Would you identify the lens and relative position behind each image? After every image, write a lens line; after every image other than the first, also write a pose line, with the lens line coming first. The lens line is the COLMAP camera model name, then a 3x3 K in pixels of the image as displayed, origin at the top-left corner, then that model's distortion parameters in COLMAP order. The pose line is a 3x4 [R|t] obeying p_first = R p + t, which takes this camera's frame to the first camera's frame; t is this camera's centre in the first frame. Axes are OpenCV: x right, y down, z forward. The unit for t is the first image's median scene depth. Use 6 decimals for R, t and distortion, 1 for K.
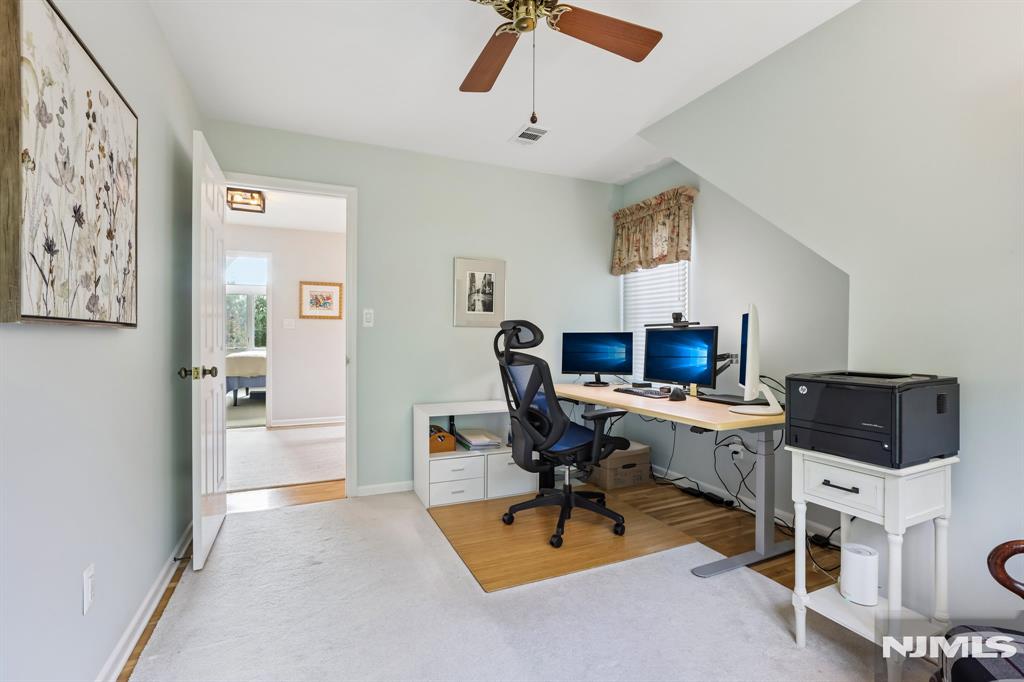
lens RADIAL K [[449.8, 0, 512.0], [0, 449.8, 341.0], [0, 0, 1]] dist [0.000469, 0.000271]
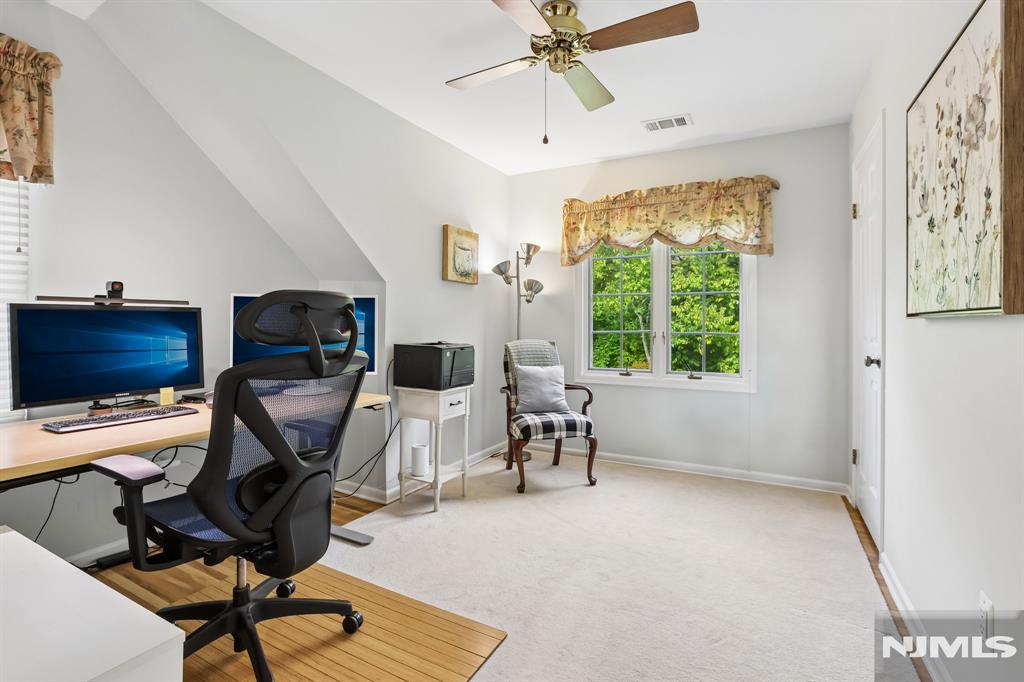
lens RADIAL K [[472.7, 0, 512.0], [0, 472.7, 341.0], [0, 0, 1]] dist [-0.023880, 0.001183]
pose [[-0.594969, -0.034891, 0.802991, -0.508426], [0.000245, 0.999049, 0.043591, -0.010537], [-0.803749, 0.026132, -0.594395, 1.028551]]
